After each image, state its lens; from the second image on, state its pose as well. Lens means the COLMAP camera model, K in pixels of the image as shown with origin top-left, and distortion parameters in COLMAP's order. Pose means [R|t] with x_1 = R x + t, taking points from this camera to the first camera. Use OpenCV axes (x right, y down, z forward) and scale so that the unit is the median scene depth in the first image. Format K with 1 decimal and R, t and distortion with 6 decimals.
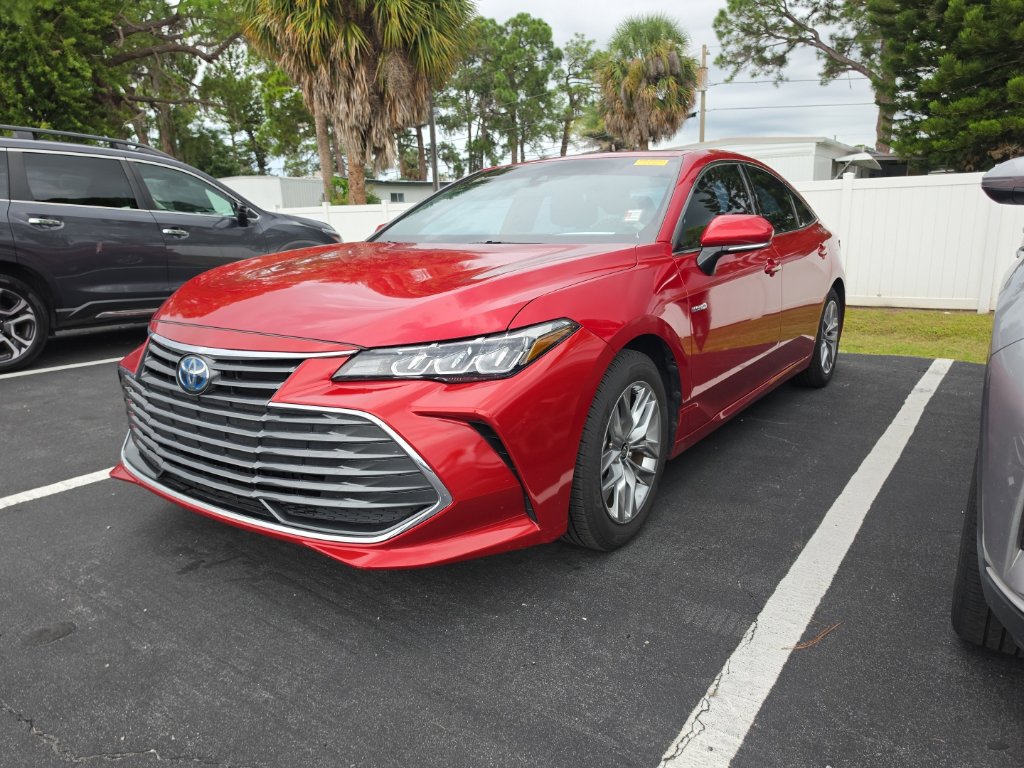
lens RADIAL K [[801.4, 0, 532.9], [0, 801.4, 372.6], [0, 0, 1]] dist [0.000897, -0.007335]
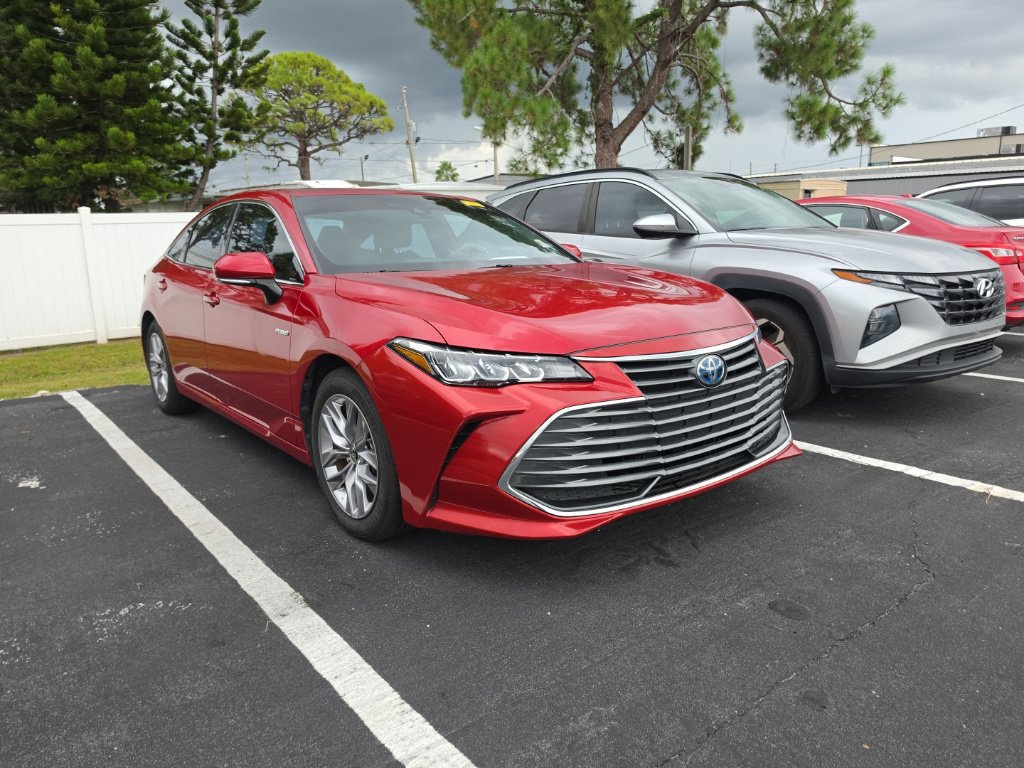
lens RADIAL K [[815.2, 0, 519.3], [0, 815.2, 378.2], [0, 0, 1]] dist [-0.001202, -0.004525]
pose [[0.189999, -0.159238, 0.968785, -1.504279], [0.202628, 0.971875, 0.120006, -0.173358], [-0.960647, 0.173502, 0.216922, 0.915862]]
